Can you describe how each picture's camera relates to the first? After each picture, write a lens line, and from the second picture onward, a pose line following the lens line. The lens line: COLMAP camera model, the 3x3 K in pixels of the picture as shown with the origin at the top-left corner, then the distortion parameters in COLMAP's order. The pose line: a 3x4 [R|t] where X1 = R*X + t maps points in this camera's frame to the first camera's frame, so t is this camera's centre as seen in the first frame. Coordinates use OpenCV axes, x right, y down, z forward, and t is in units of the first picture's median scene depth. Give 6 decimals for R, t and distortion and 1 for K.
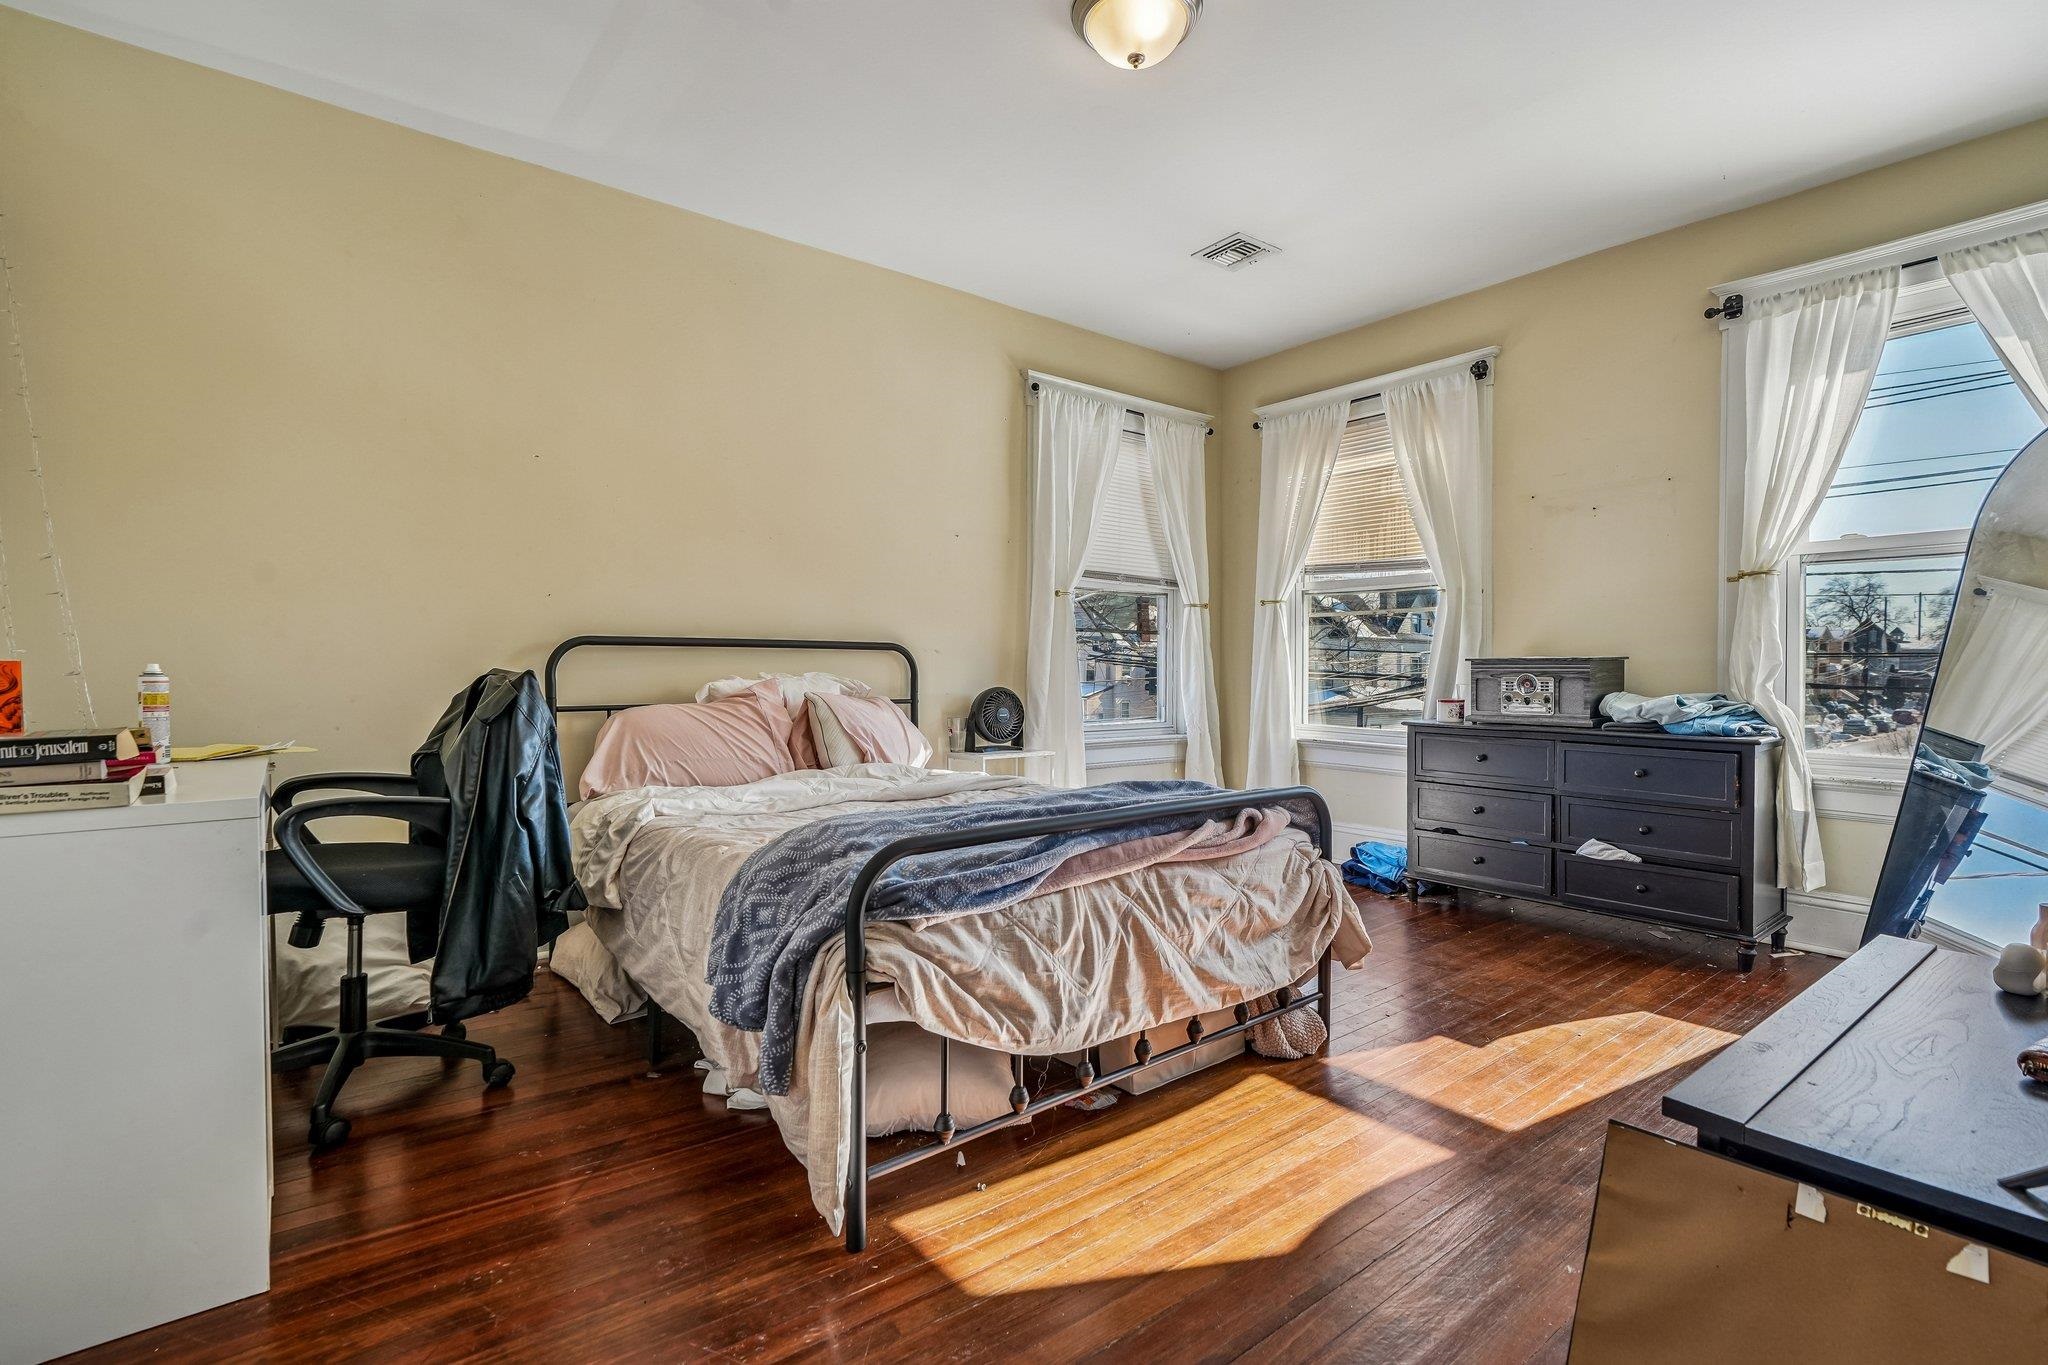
lens RADIAL K [[933.8, 0, 1028.0], [0, 933.8, 675.2], [0, 0, 1]] dist [-0.007625, 0.001361]
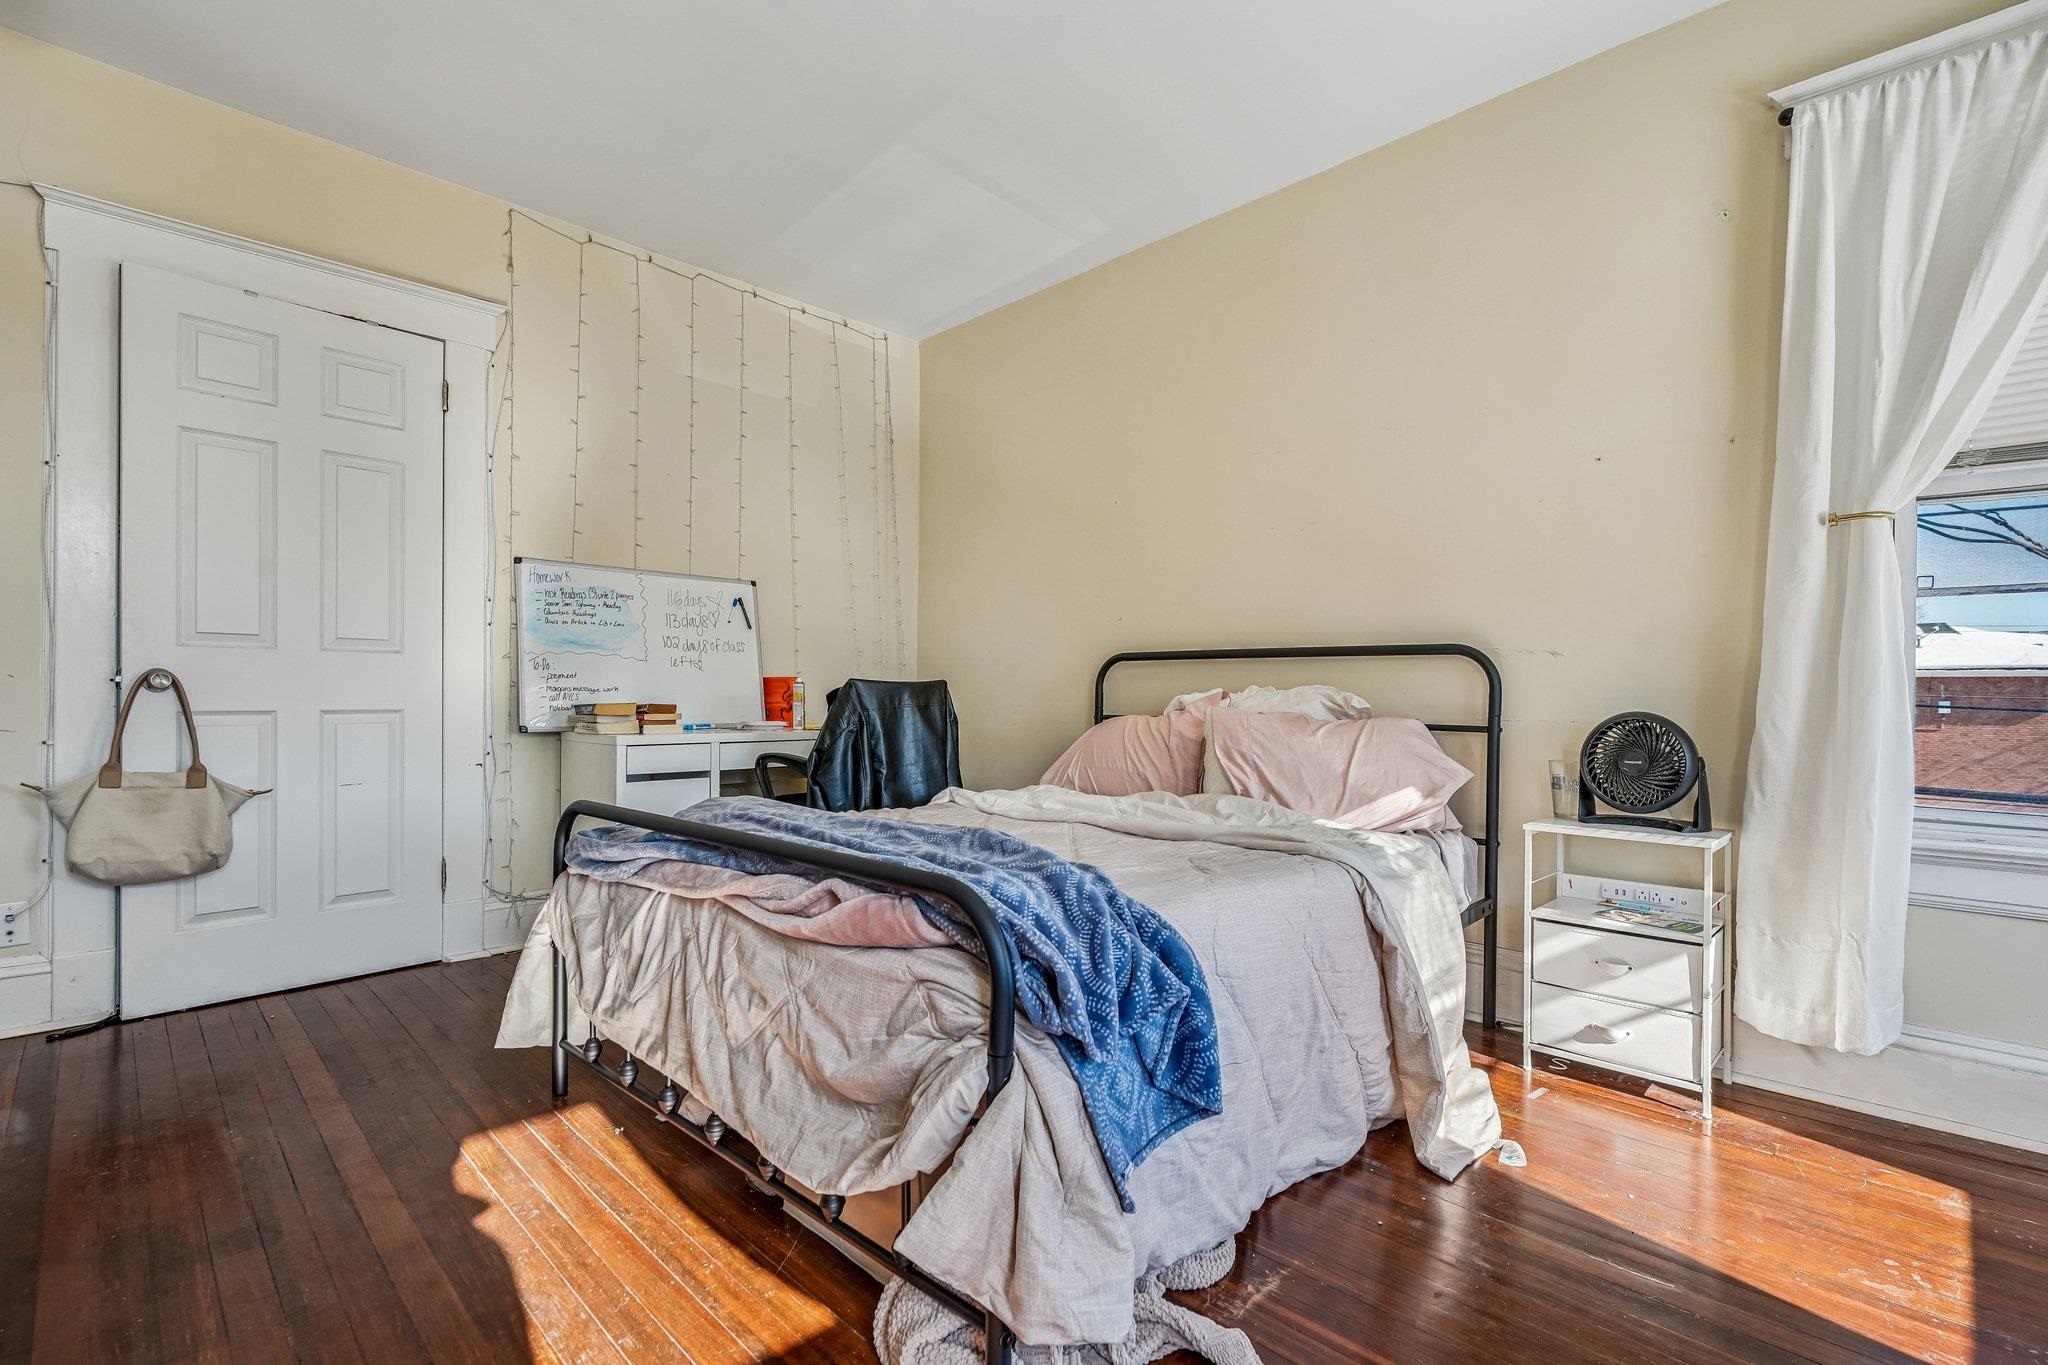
lens RADIAL K [[933.8, 0, 1029.7], [0, 933.8, 687.9], [0, 0, 1]] dist [-0.007625, 0.001361]
pose [[0.119544, -0.006193, -0.992810, 0.503895], [-0.016799, 0.999825, -0.008260, 0.009133], [0.992687, 0.017665, 0.119419, 0.604697]]
